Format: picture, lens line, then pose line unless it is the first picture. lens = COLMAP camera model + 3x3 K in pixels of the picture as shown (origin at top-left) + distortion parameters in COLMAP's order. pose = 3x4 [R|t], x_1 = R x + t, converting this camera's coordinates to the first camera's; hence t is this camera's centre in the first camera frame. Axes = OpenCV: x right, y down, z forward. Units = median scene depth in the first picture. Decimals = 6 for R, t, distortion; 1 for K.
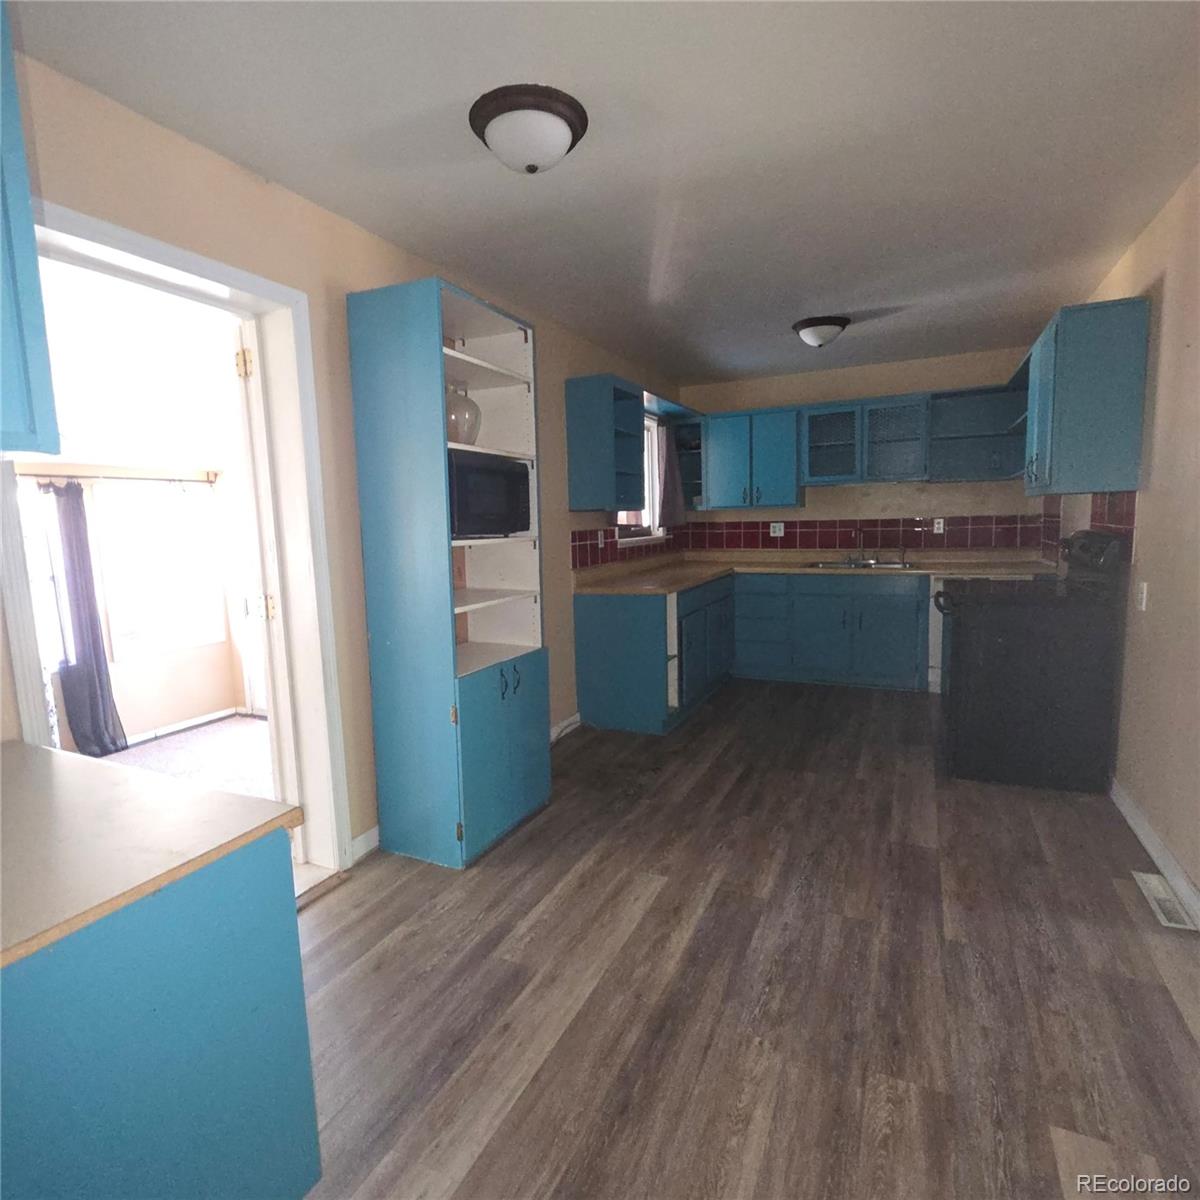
lens RADIAL K [[656.9, 0, 606.6], [0, 656.9, 594.9], [0, 0, 1]] dist [0.004678, -0.004958]
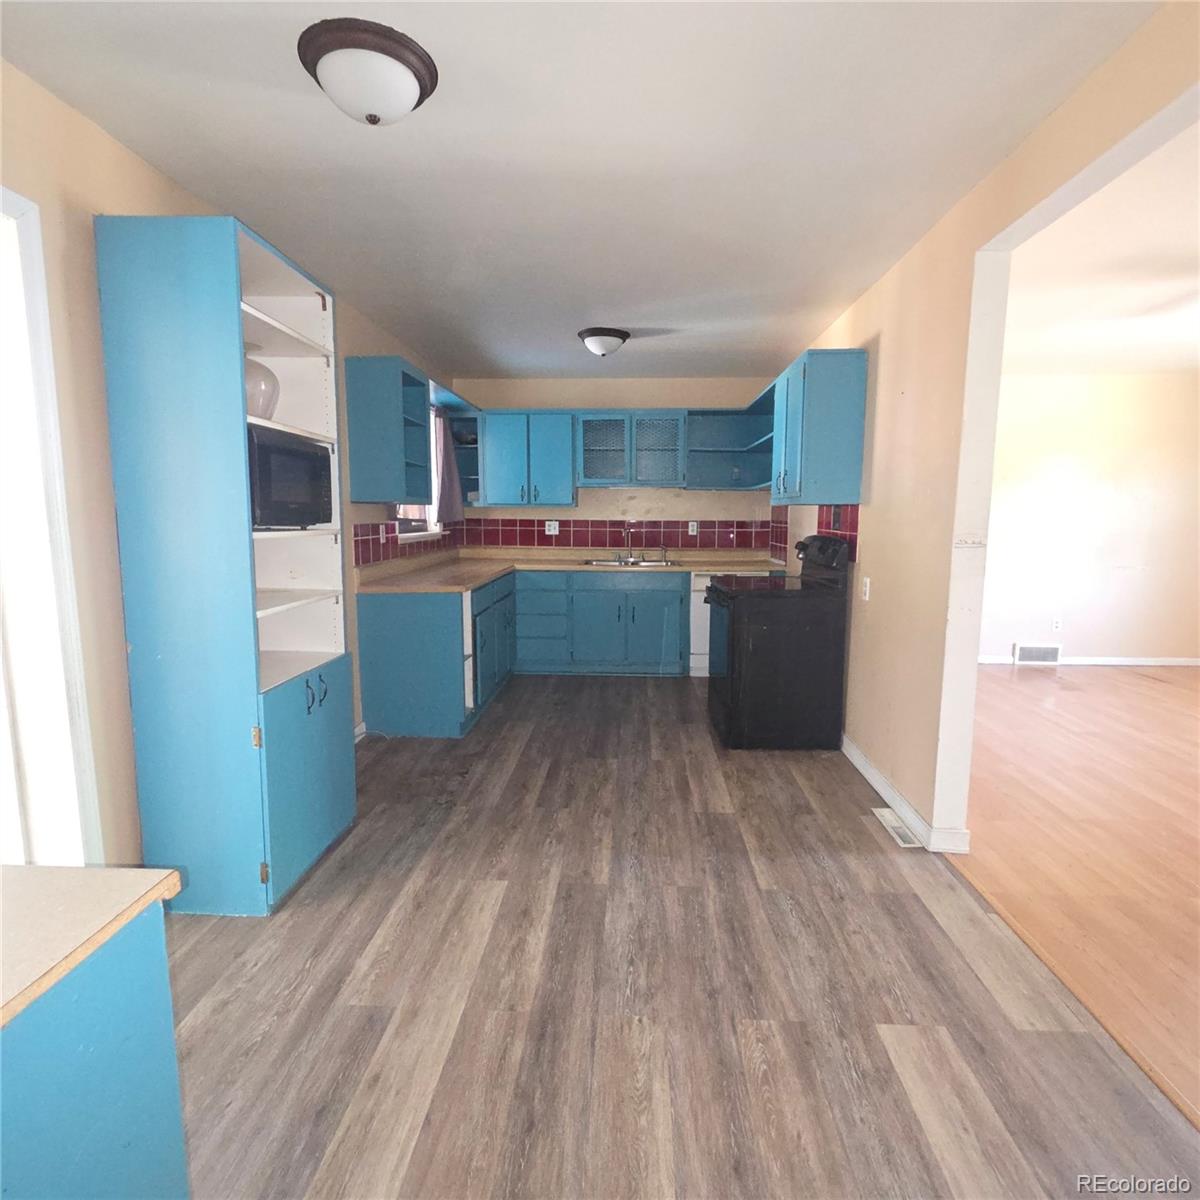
lens RADIAL K [[656.9, 0, 607.5], [0, 656.9, 594.4], [0, 0, 1]] dist [0.004678, -0.004958]
pose [[0.922148, -0.014202, 0.386577, -0.123364], [0.012651, 0.999898, 0.006555, -0.001732], [-0.386631, -0.001154, 0.922234, 0.034436]]
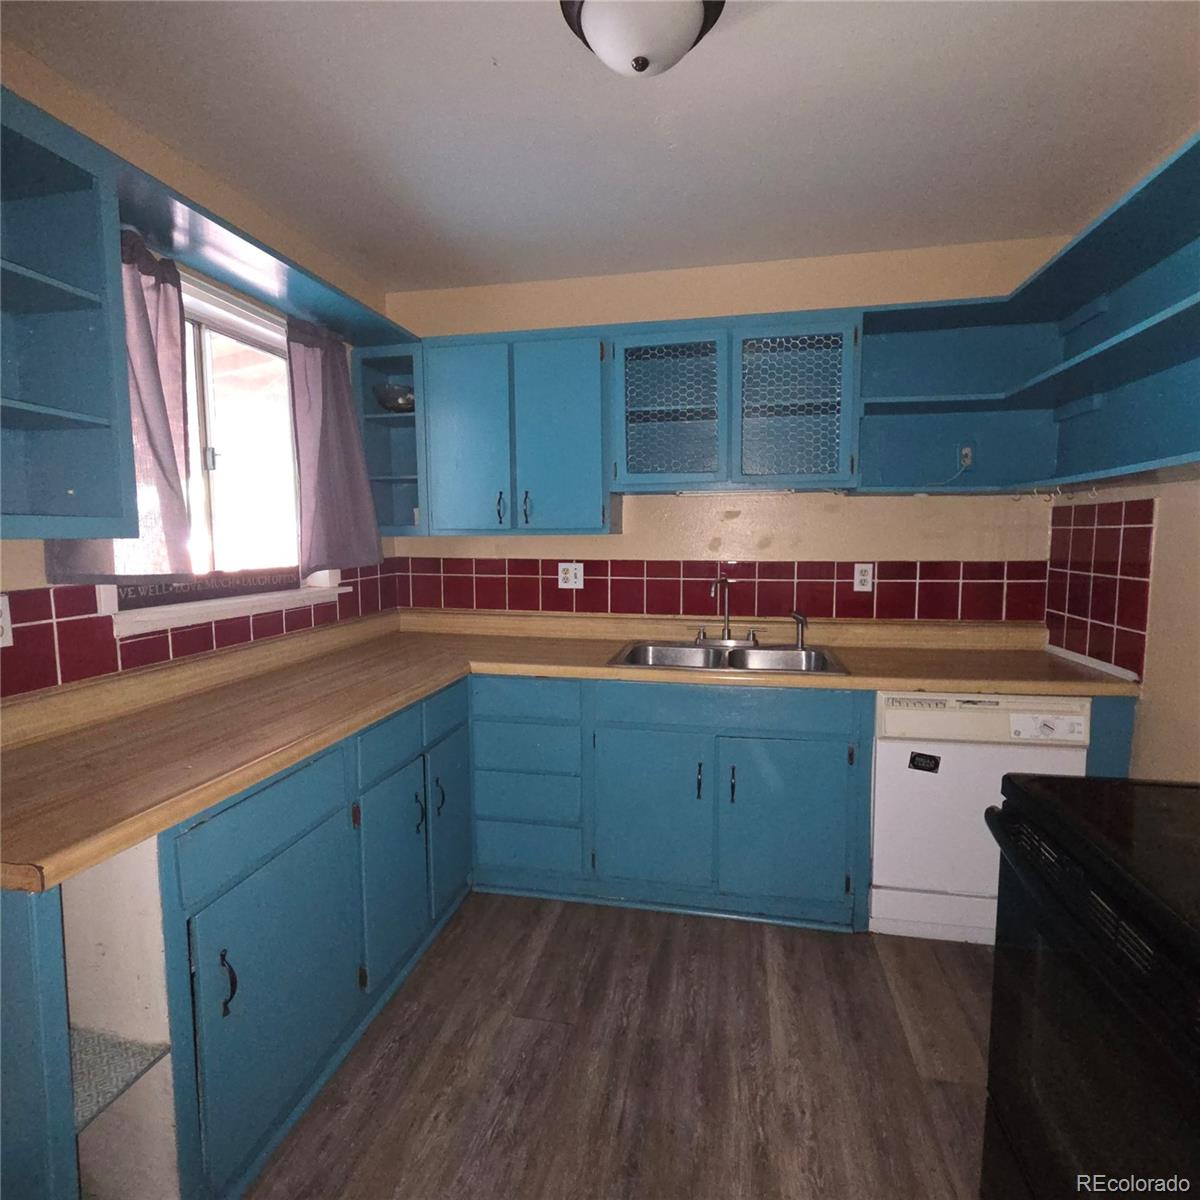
lens RADIAL K [[656.9, 0, 602.1], [0, 656.9, 599.6], [0, 0, 1]] dist [0.004678, -0.004958]
pose [[0.971991, 0.000646, 0.235016, 0.332038], [0.003705, 0.999830, -0.018071, -0.146213], [-0.234988, 0.018435, 0.971824, 1.003833]]
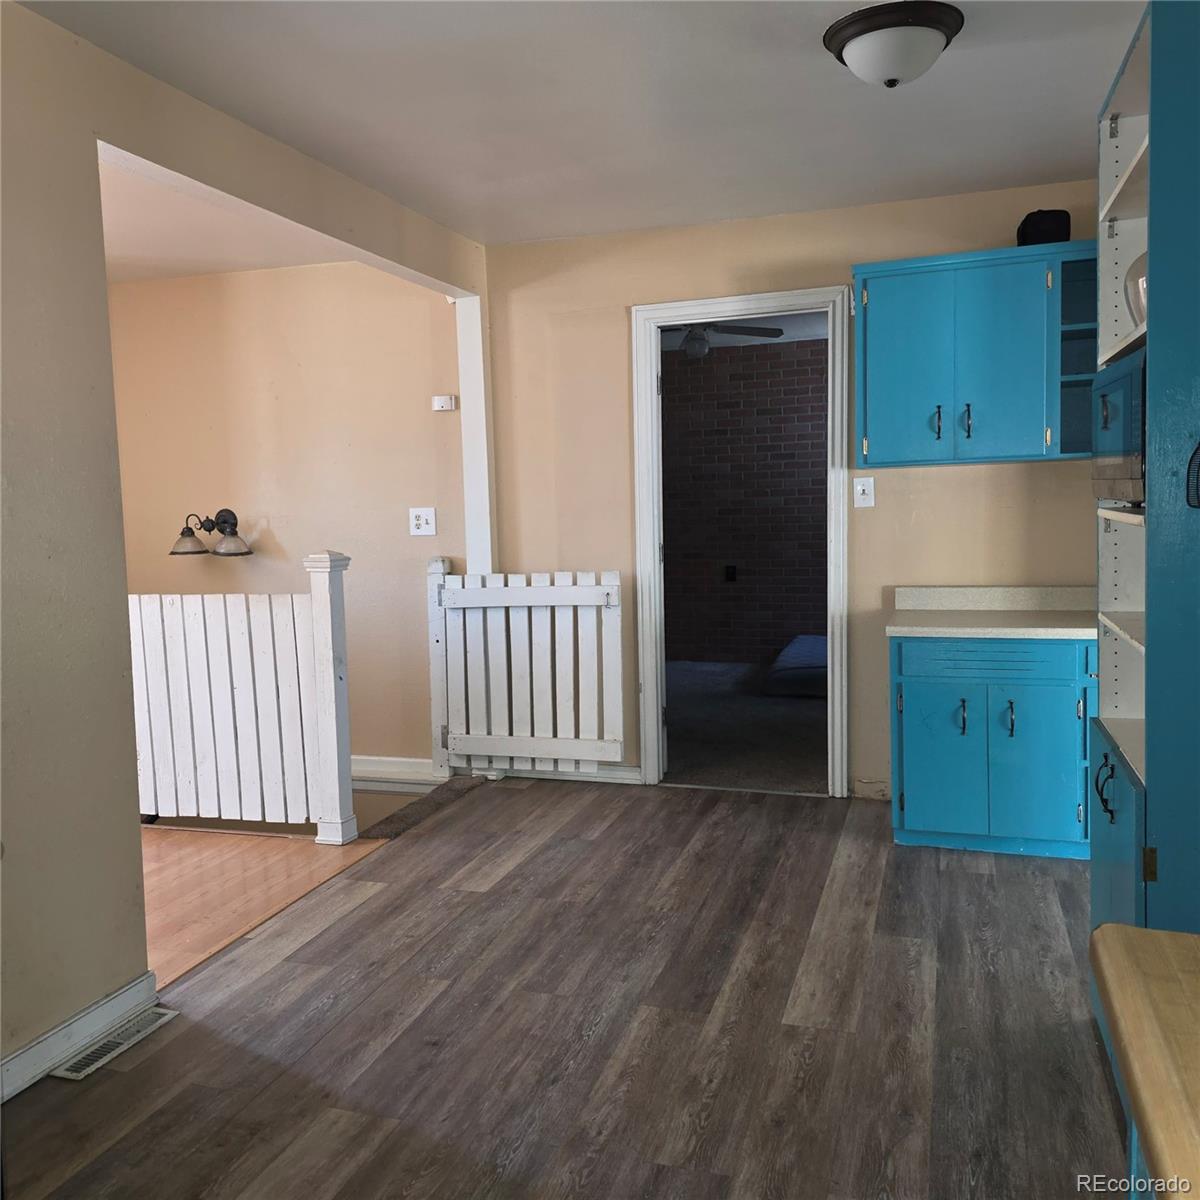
lens RADIAL K [[1066.5, 0, 594.7], [0, 1066.5, 593.8], [0, 0, 1]] dist [0.096302, -0.113551]
pose [[-0.991366, 0.065935, -0.113341, 0.332148], [0.041944, 0.978422, 0.202314, -0.203123], [0.124235, 0.195814, -0.972740, 1.715664]]
